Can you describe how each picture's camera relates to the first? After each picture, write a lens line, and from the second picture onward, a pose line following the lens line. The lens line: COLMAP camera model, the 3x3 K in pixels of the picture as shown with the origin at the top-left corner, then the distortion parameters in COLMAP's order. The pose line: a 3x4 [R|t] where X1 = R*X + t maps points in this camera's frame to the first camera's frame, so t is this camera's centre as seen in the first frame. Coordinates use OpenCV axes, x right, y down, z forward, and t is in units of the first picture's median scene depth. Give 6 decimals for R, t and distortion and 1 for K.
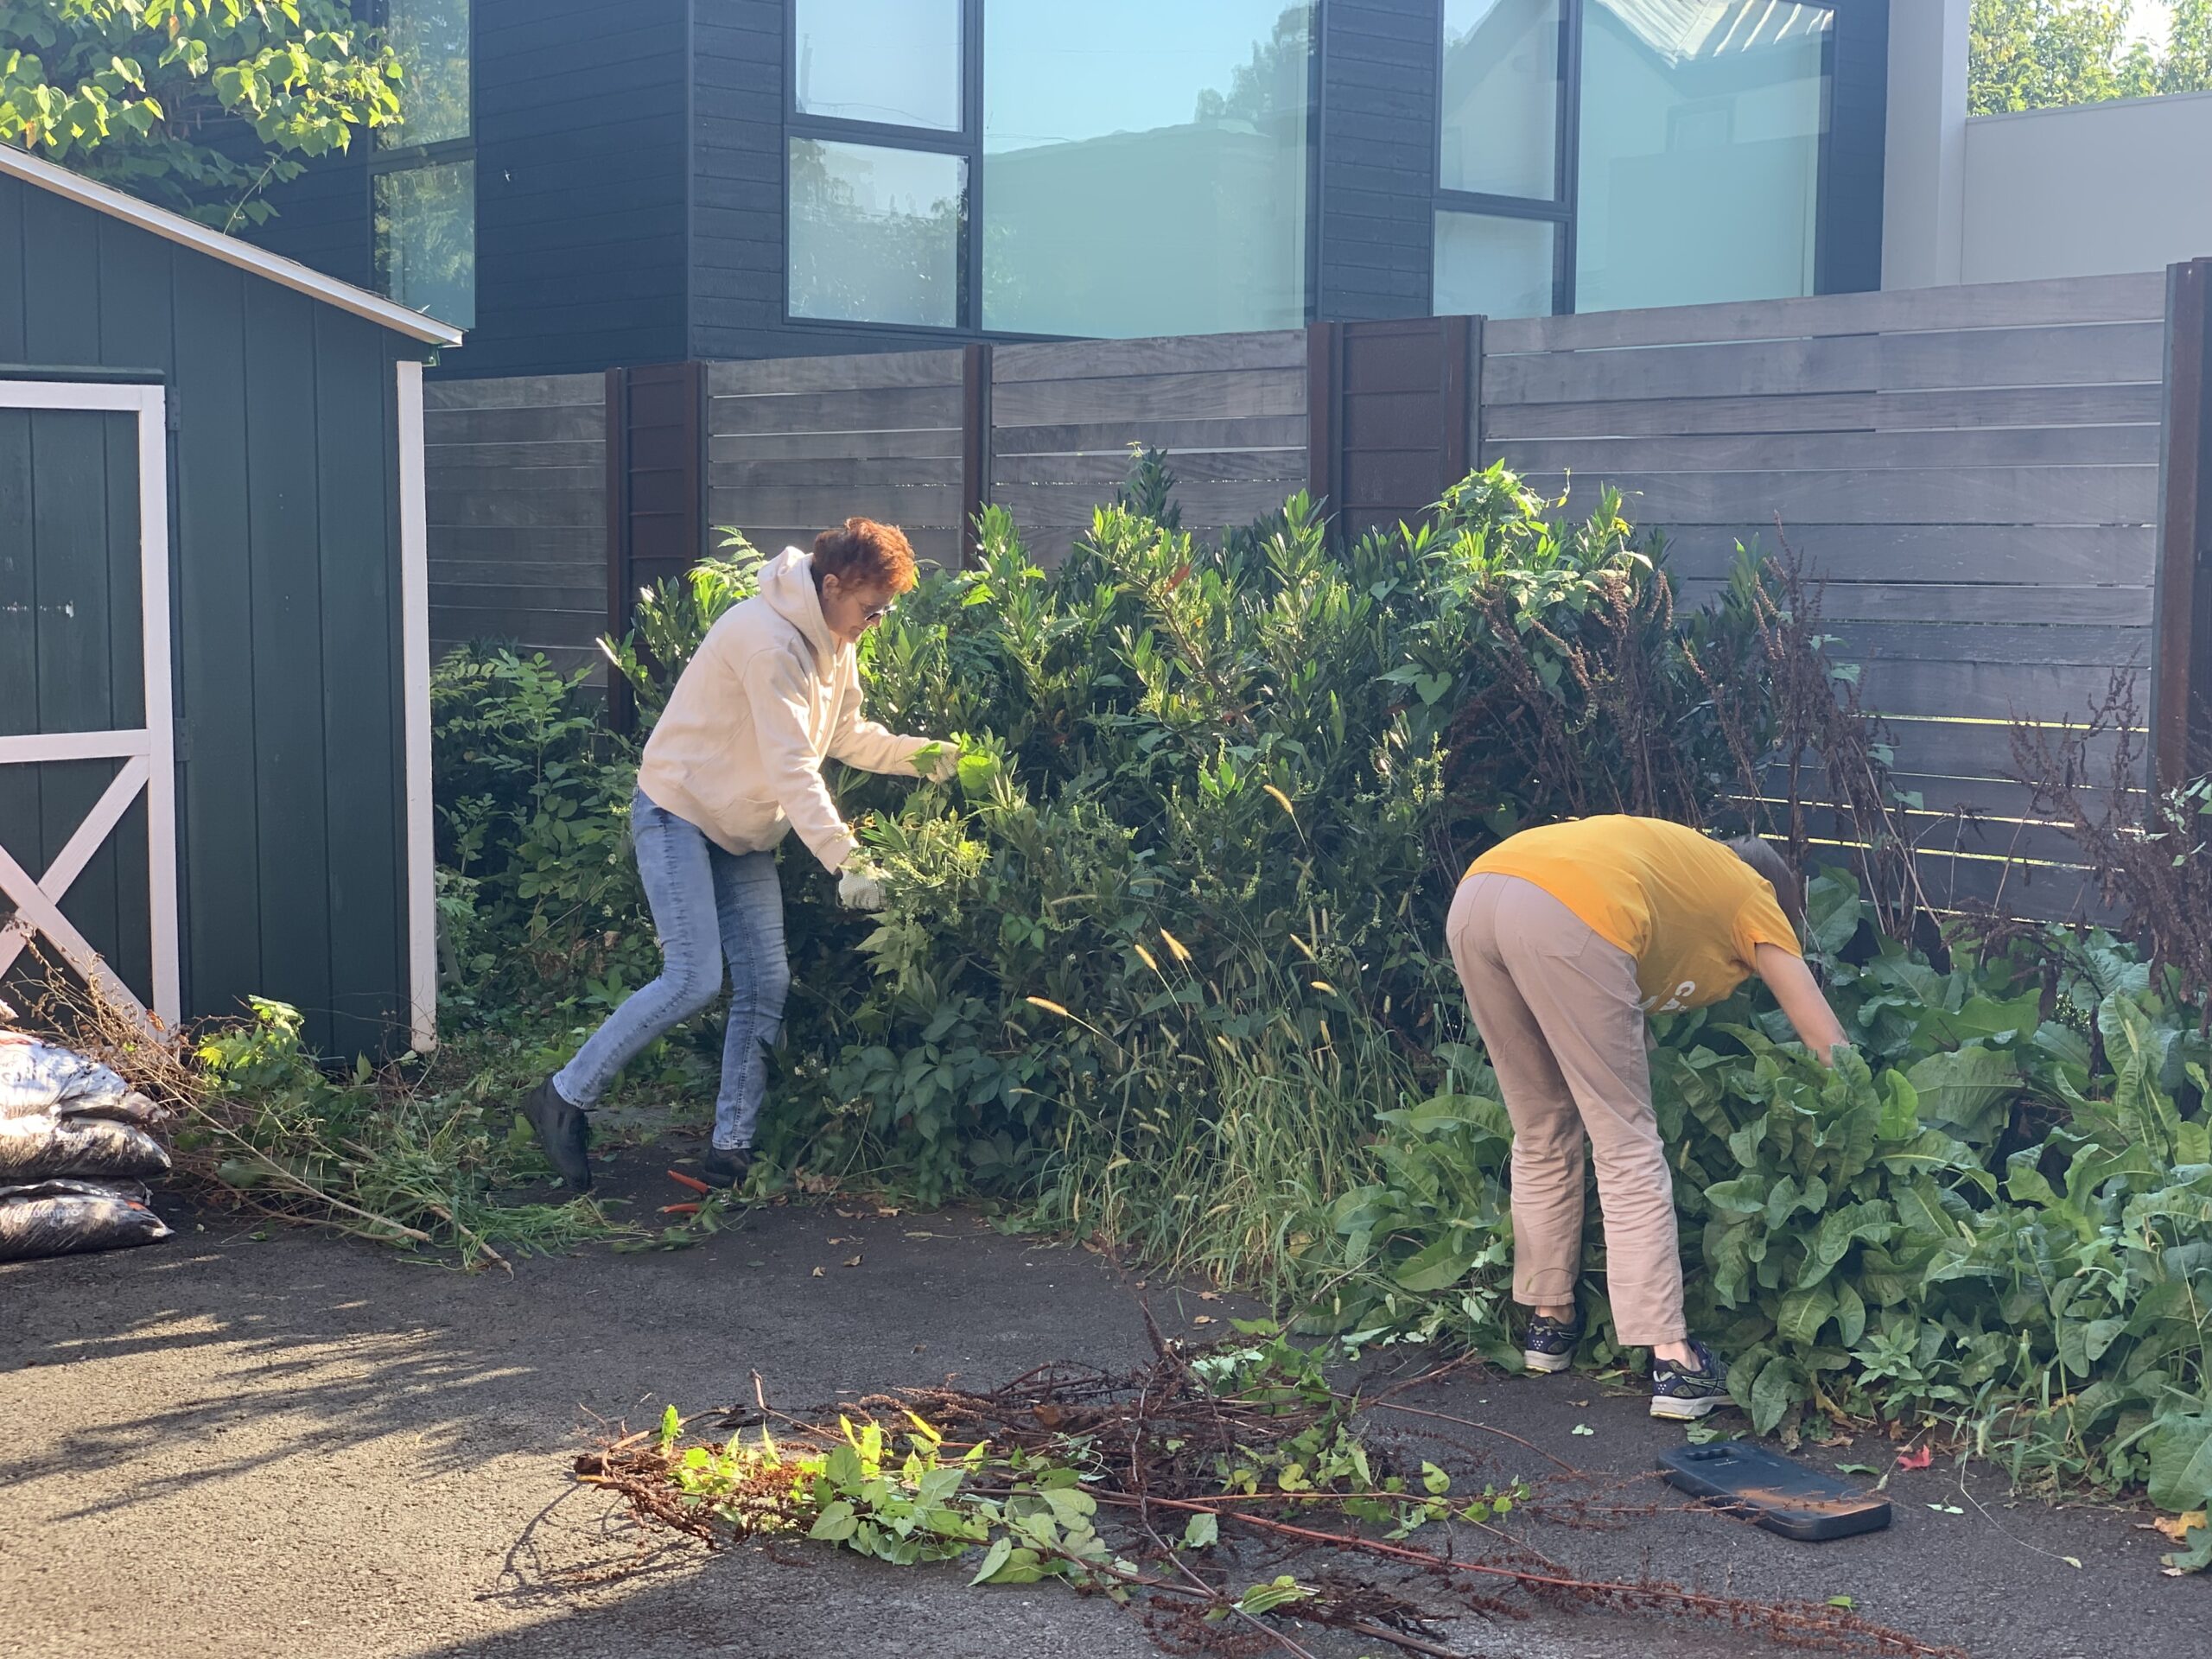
lens RADIAL K [[3395.7, 0, 1106.0], [0, 3395.7, 829.5], [0, 0, 1]] dist [0.026618, 0.157726]
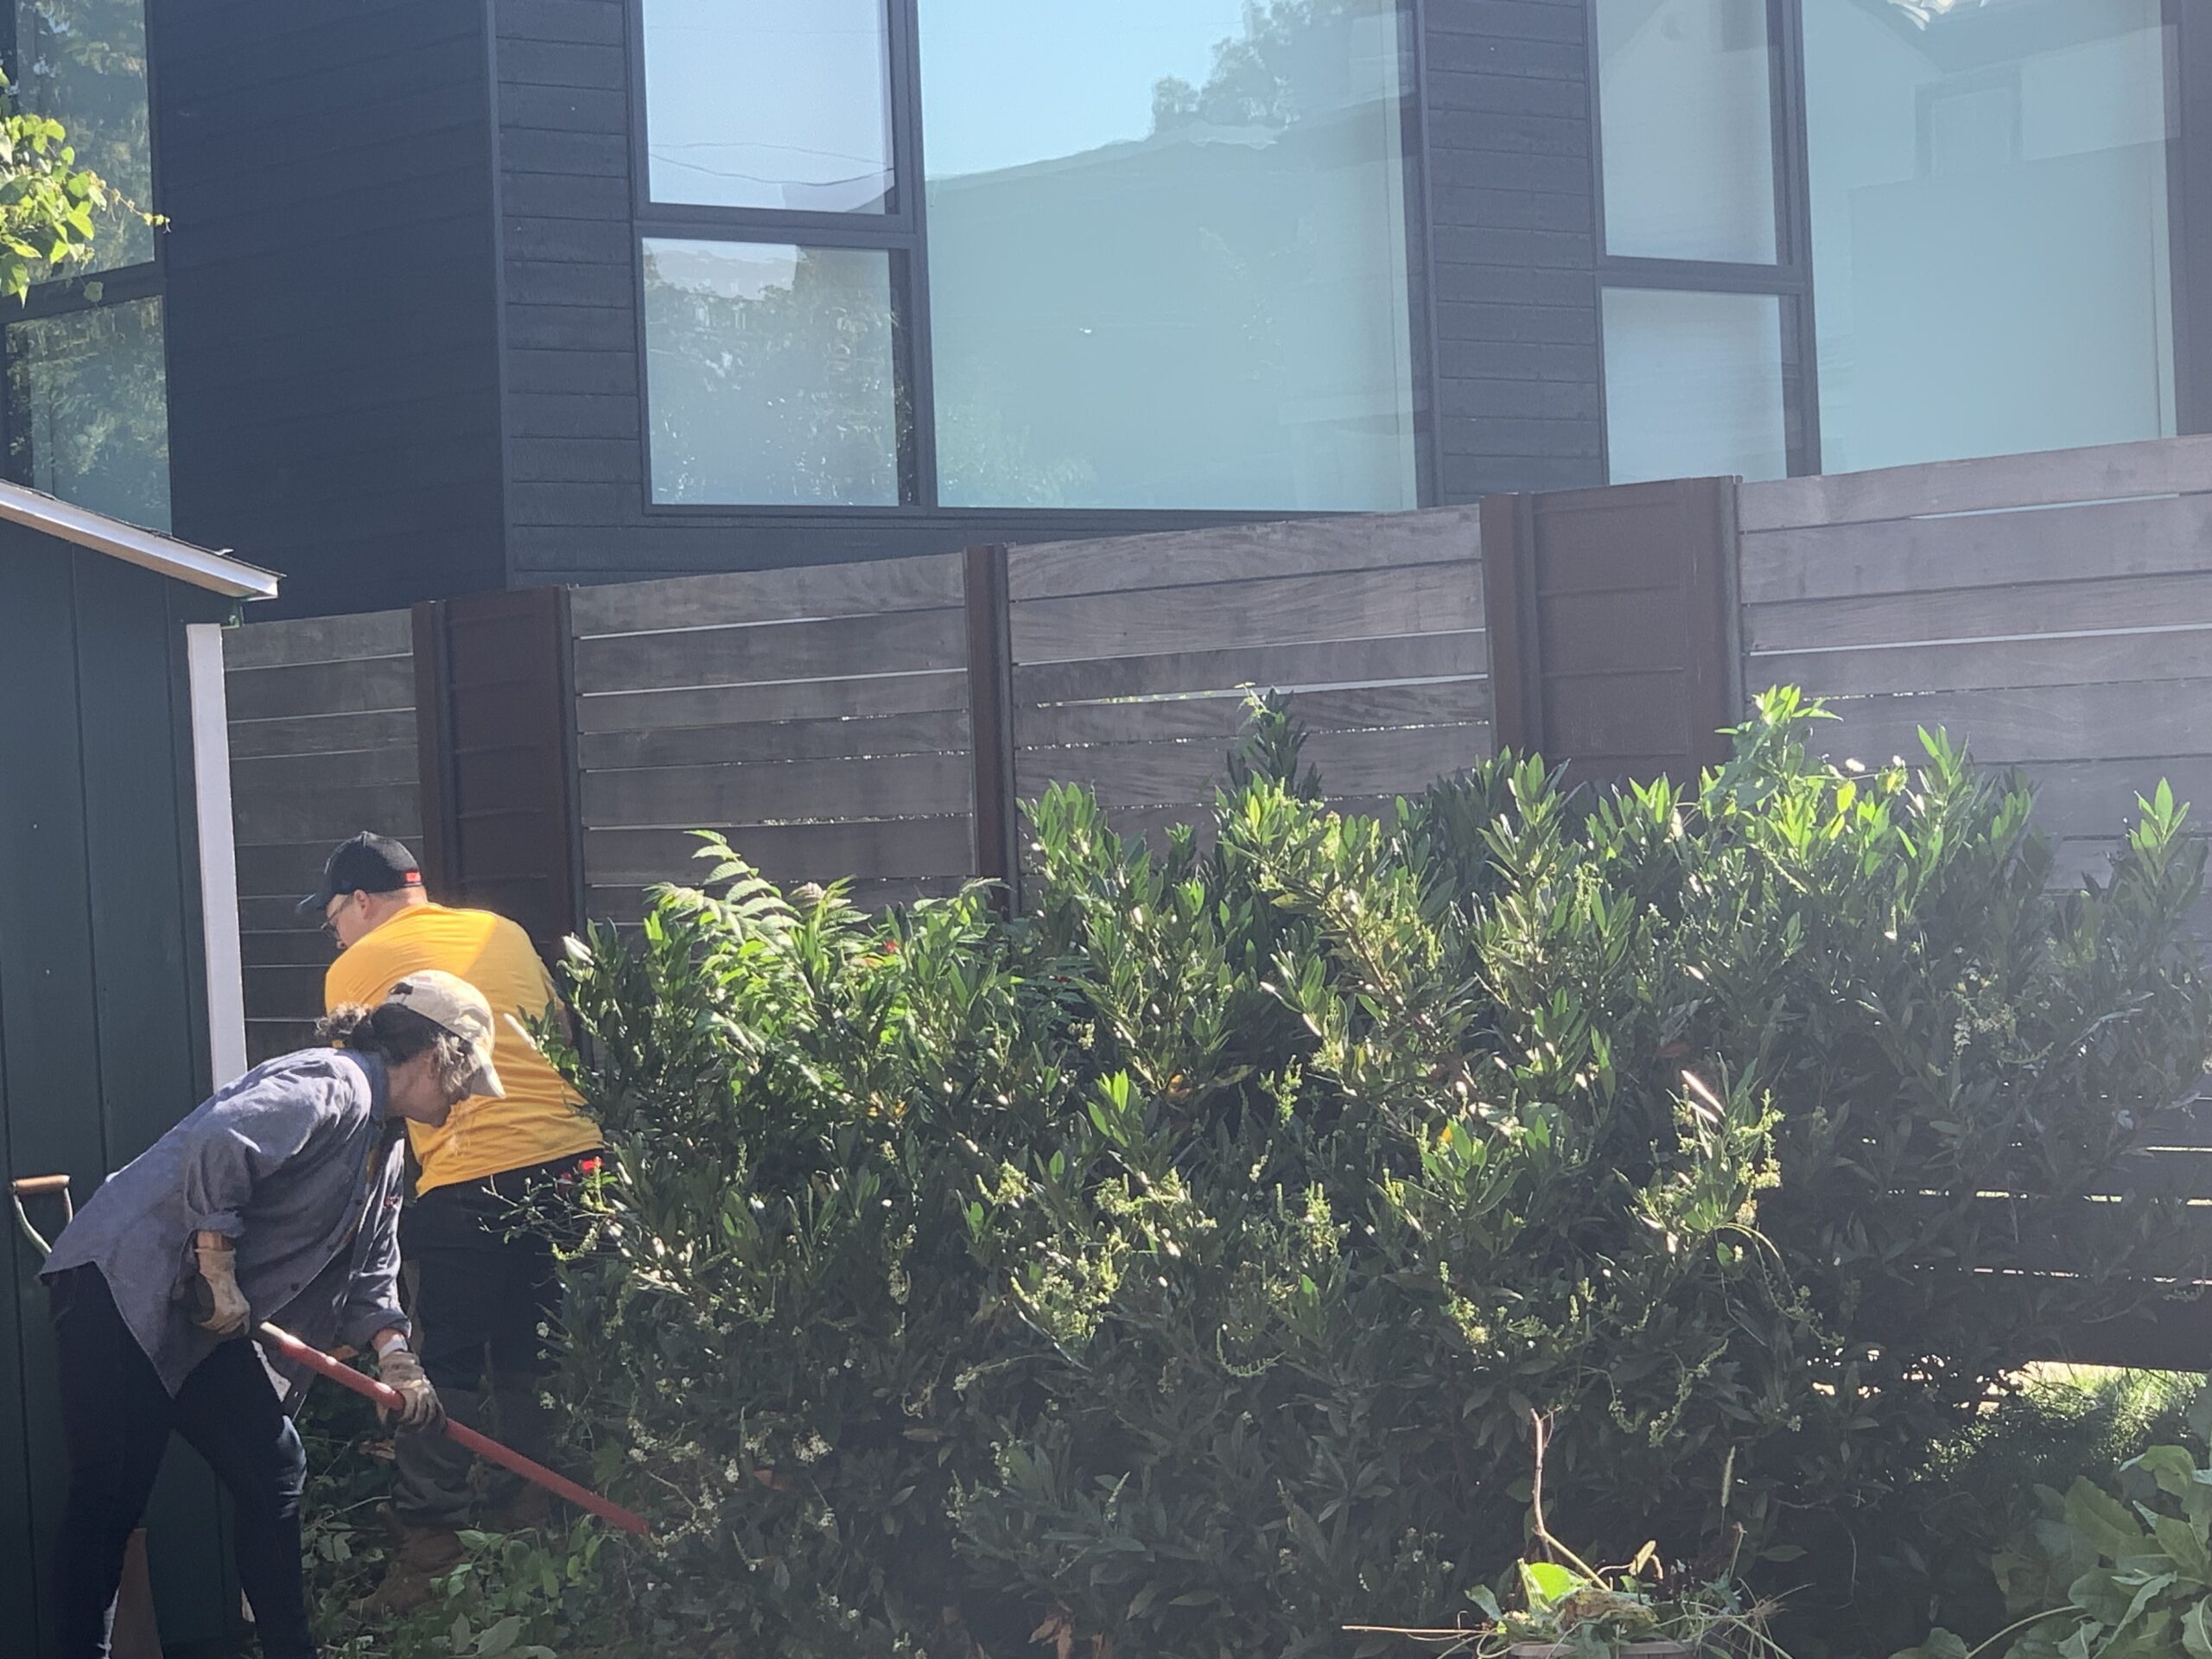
lens RADIAL K [[5541.9, 0, 1106.0], [0, 5541.9, 829.5], [0, 0, 1]] dist [-0.226476, 3.035624]
pose [[0.998525, -0.052682, 0.013119, -0.032729], [0.053539, 0.995590, -0.077035, 0.000827], [-0.009002, 0.077624, 0.996942, -0.108550]]
